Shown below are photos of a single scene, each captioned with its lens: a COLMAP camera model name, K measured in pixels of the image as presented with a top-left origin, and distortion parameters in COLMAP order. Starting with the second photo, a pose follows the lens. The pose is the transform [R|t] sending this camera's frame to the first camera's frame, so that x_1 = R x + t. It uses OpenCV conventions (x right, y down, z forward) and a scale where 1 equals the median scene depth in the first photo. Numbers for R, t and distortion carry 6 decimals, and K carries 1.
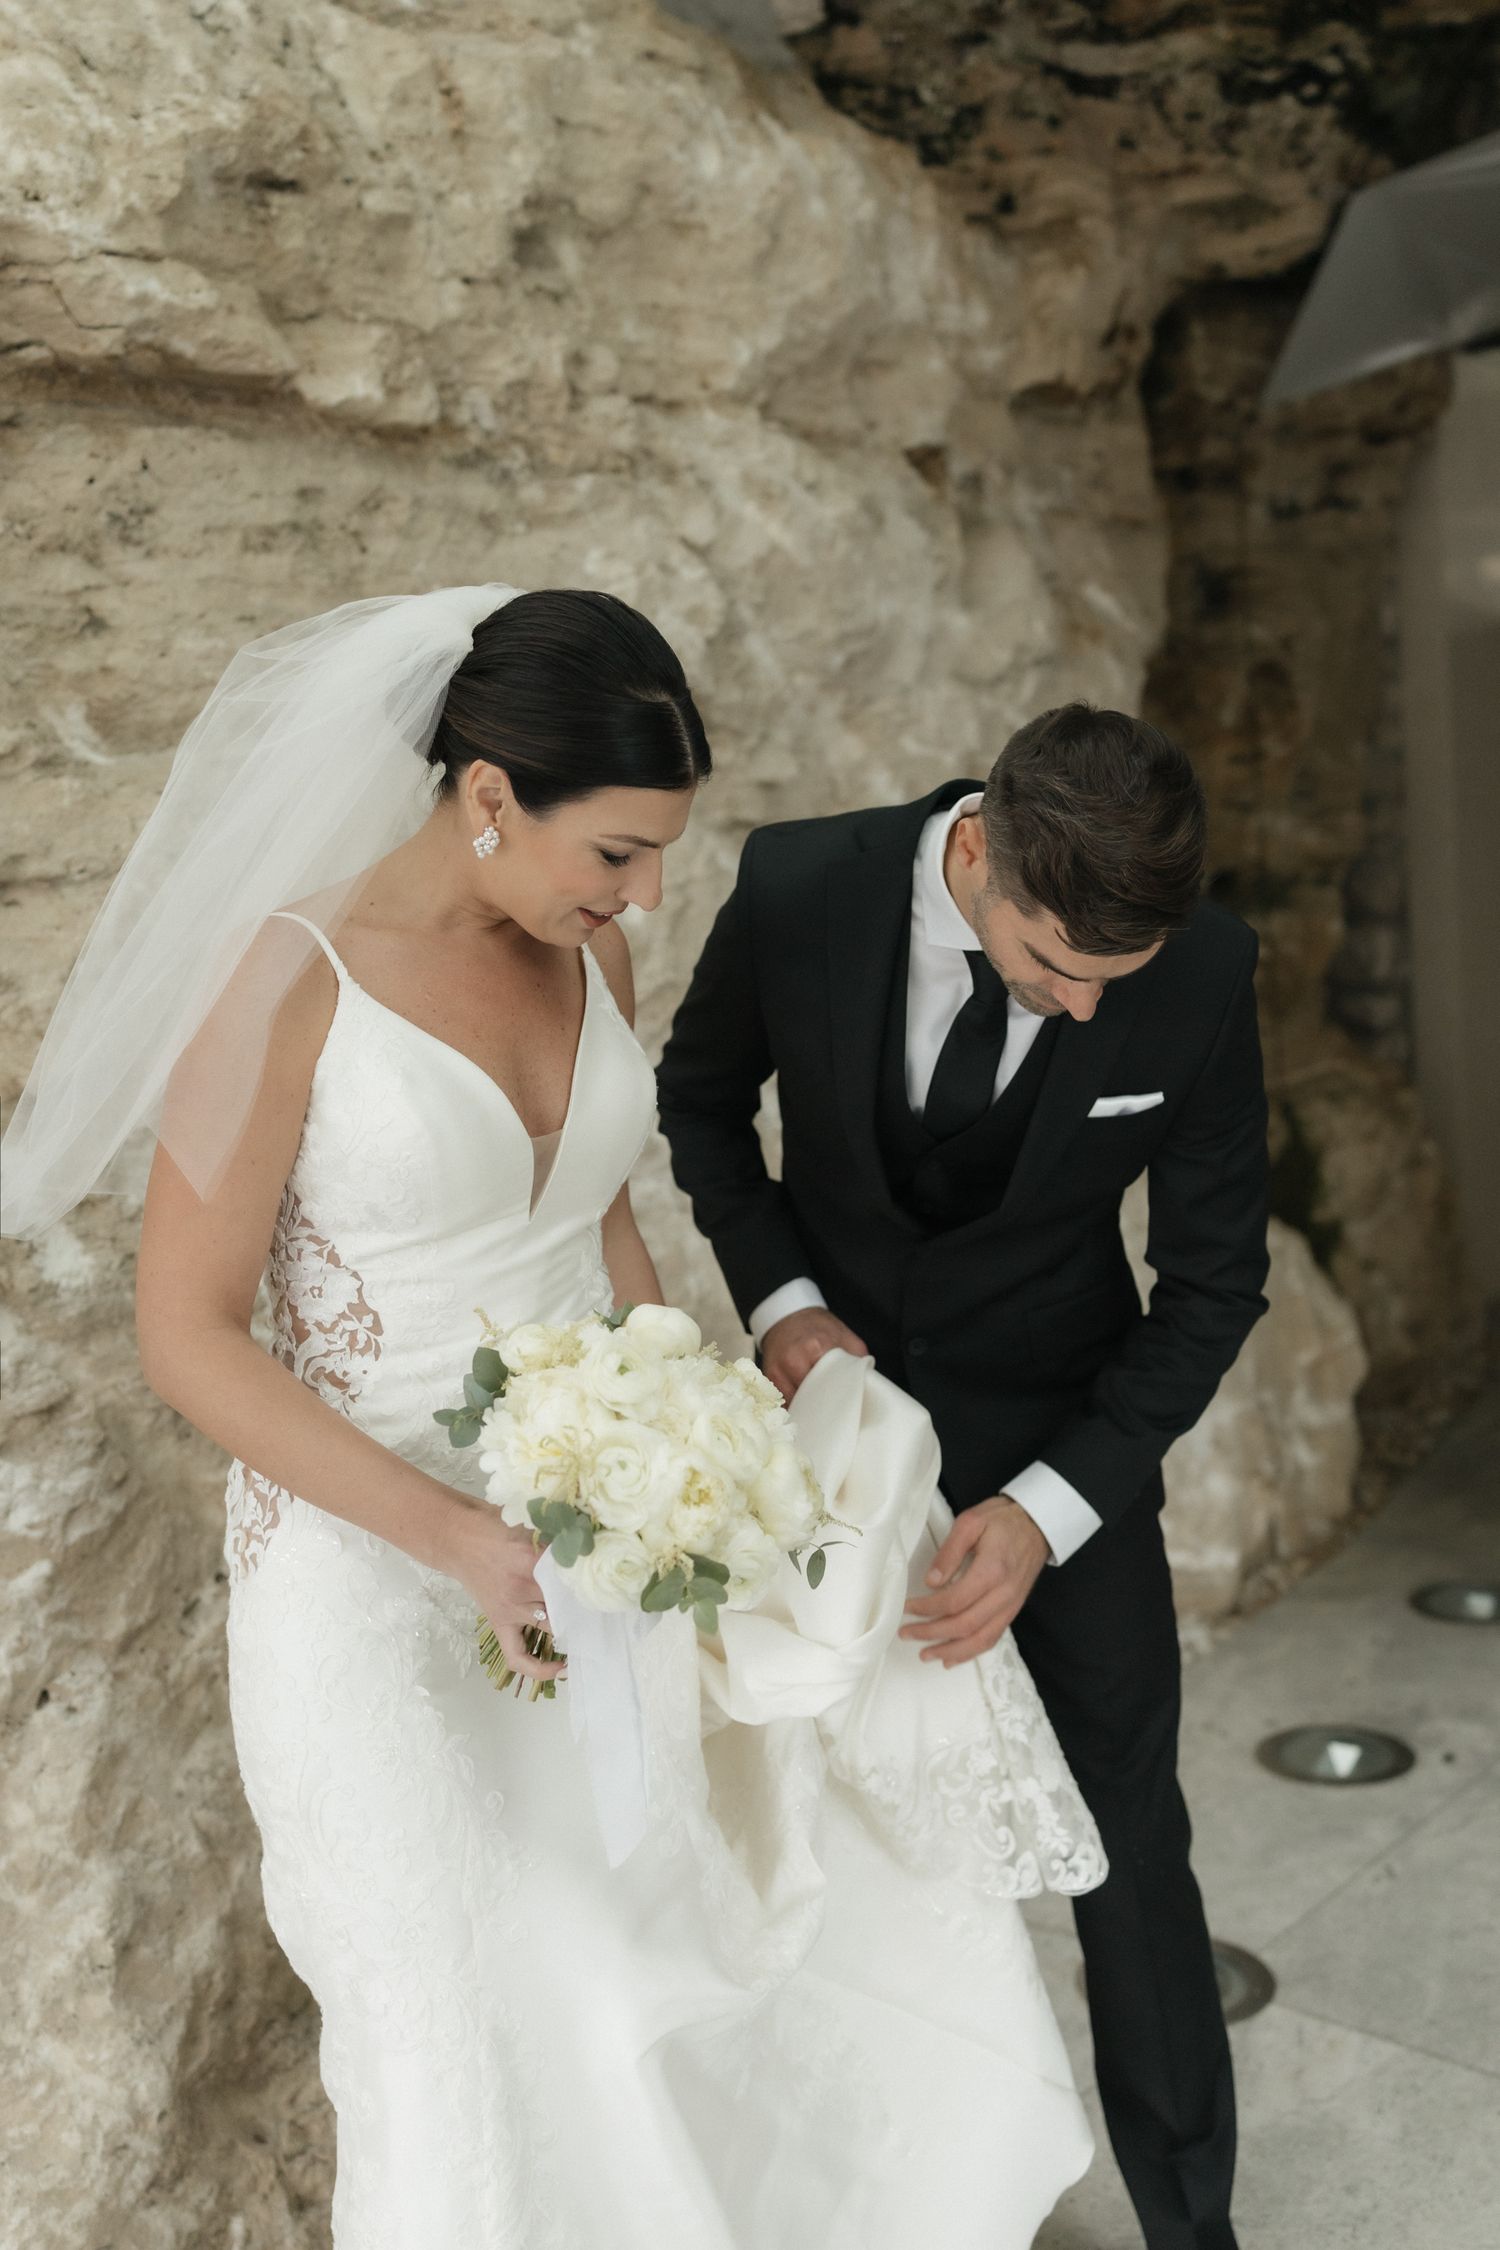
lens RADIAL K [[2127.6, 0, 701.3], [0, 2127.6, 1125.3], [0, 0, 1]] dist [-0.011617, -0.004009]
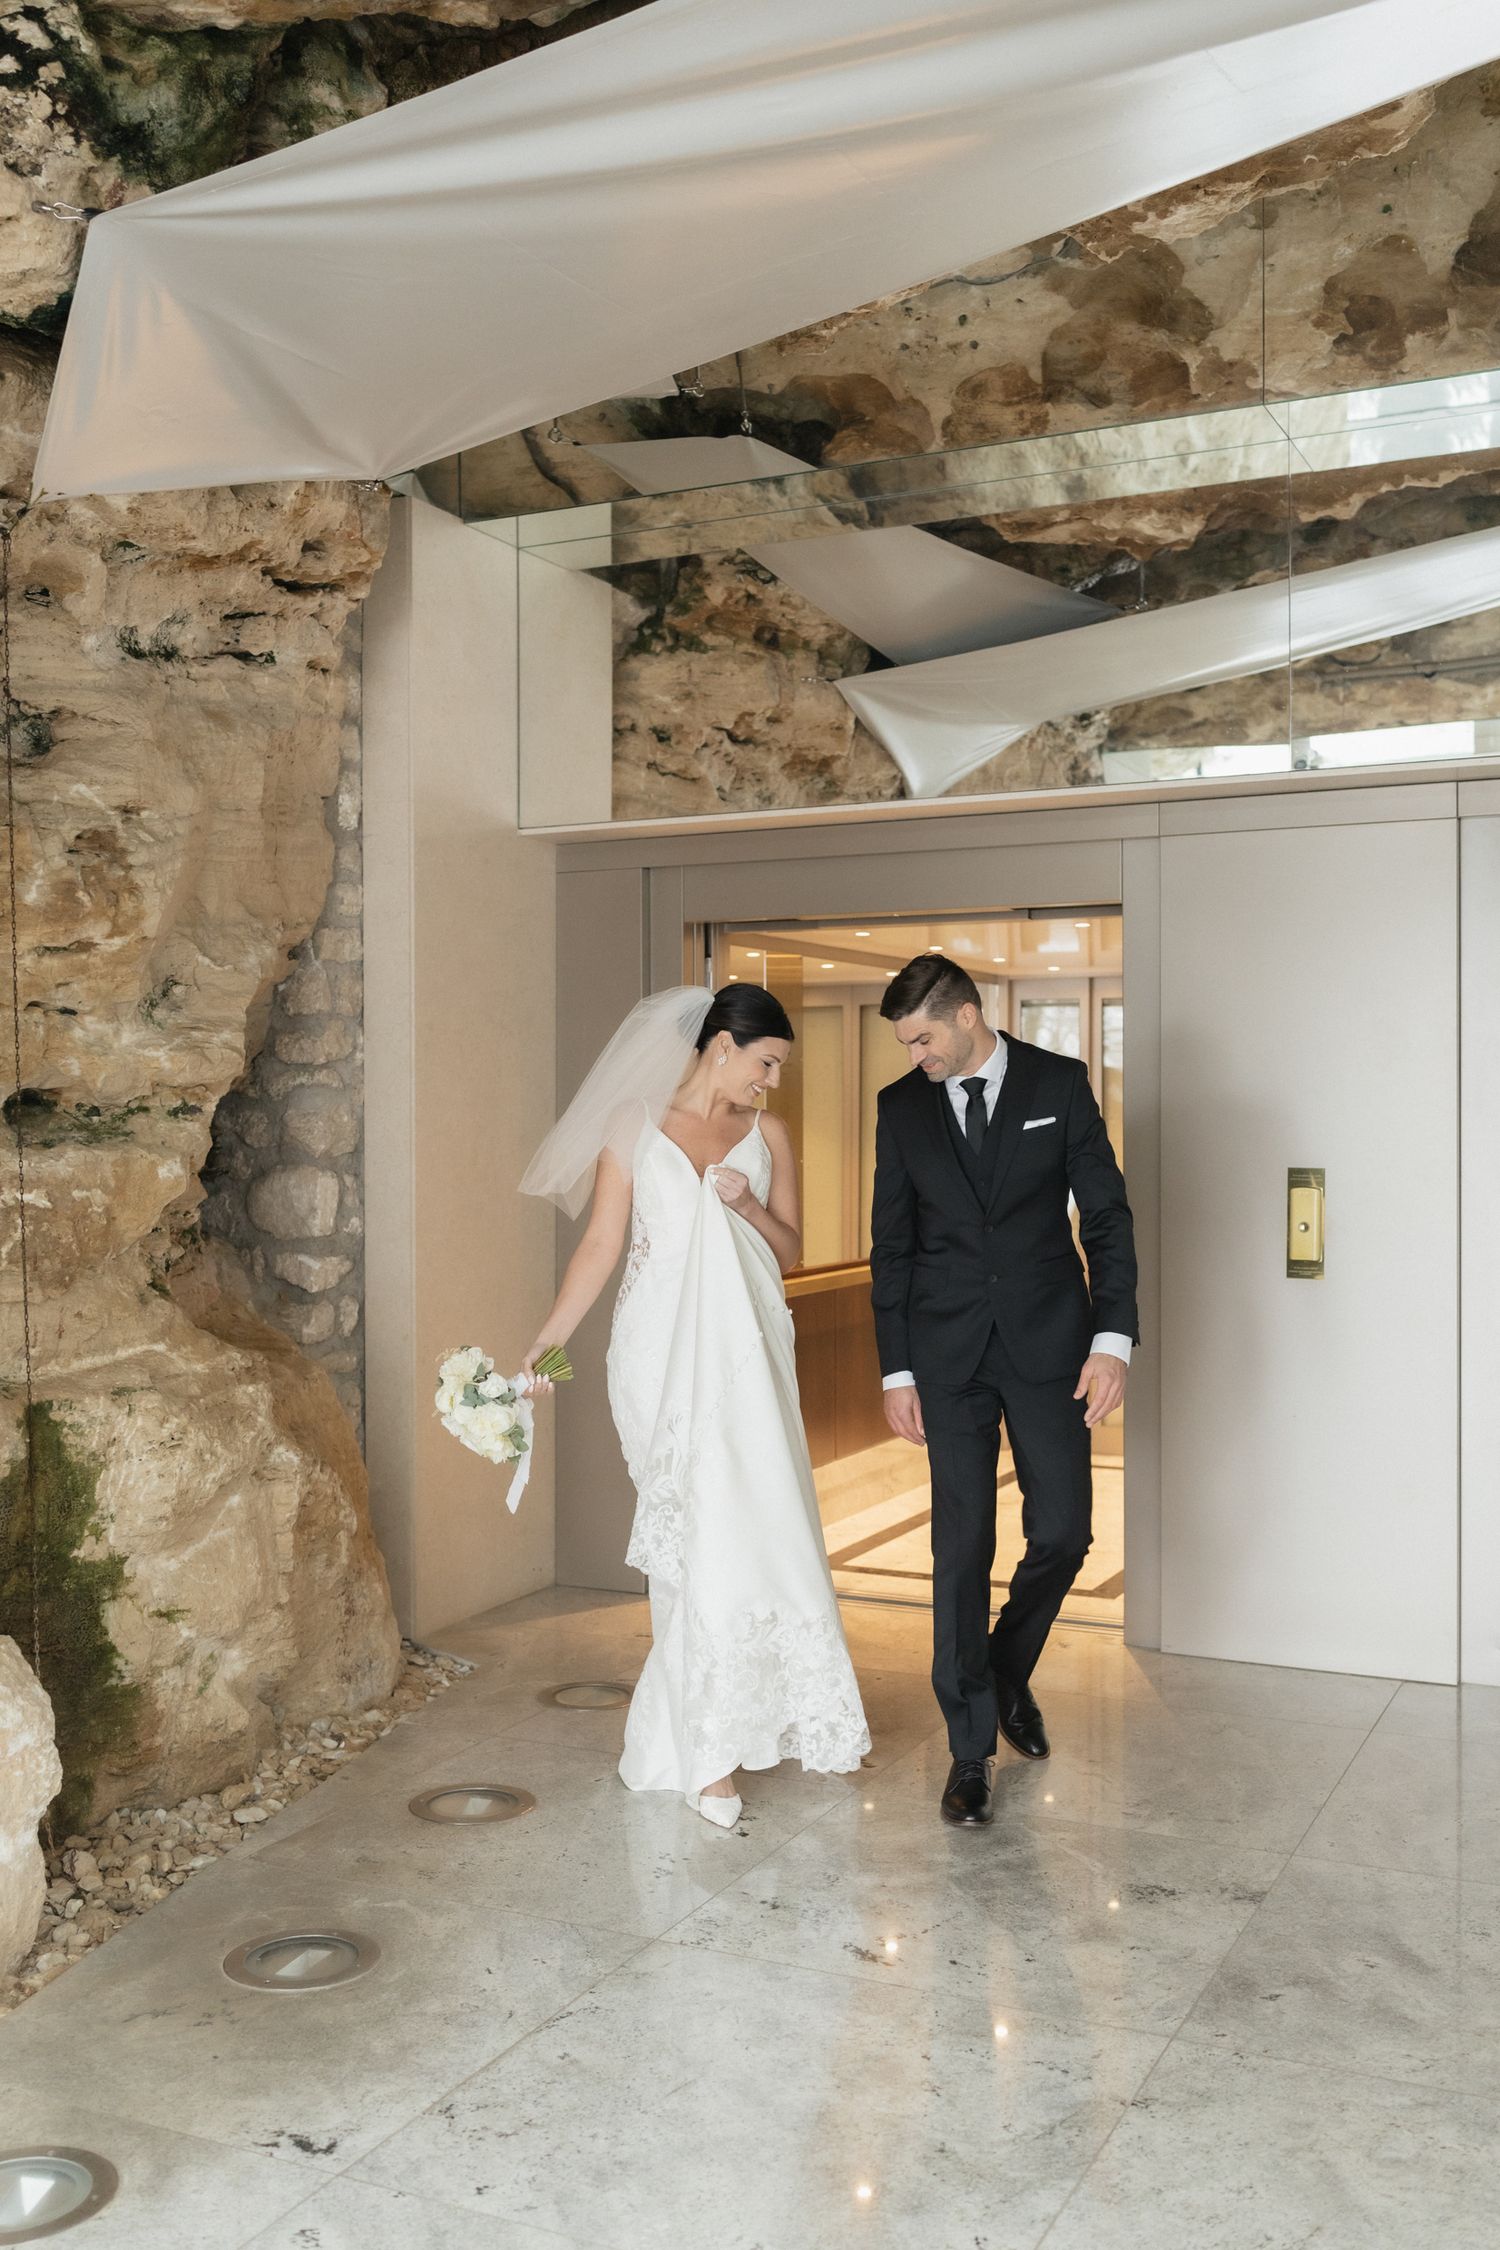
lens RADIAL K [[2127.6, 0, 701.3], [0, 2127.6, 1125.3], [0, 0, 1]] dist [-0.011617, -0.004009]
pose [[0.954219, 0.055235, 0.293965, 0.498591], [-0.025288, 0.994180, -0.104720, -0.063838], [-0.298038, 0.092492, 0.950062, 0.380914]]
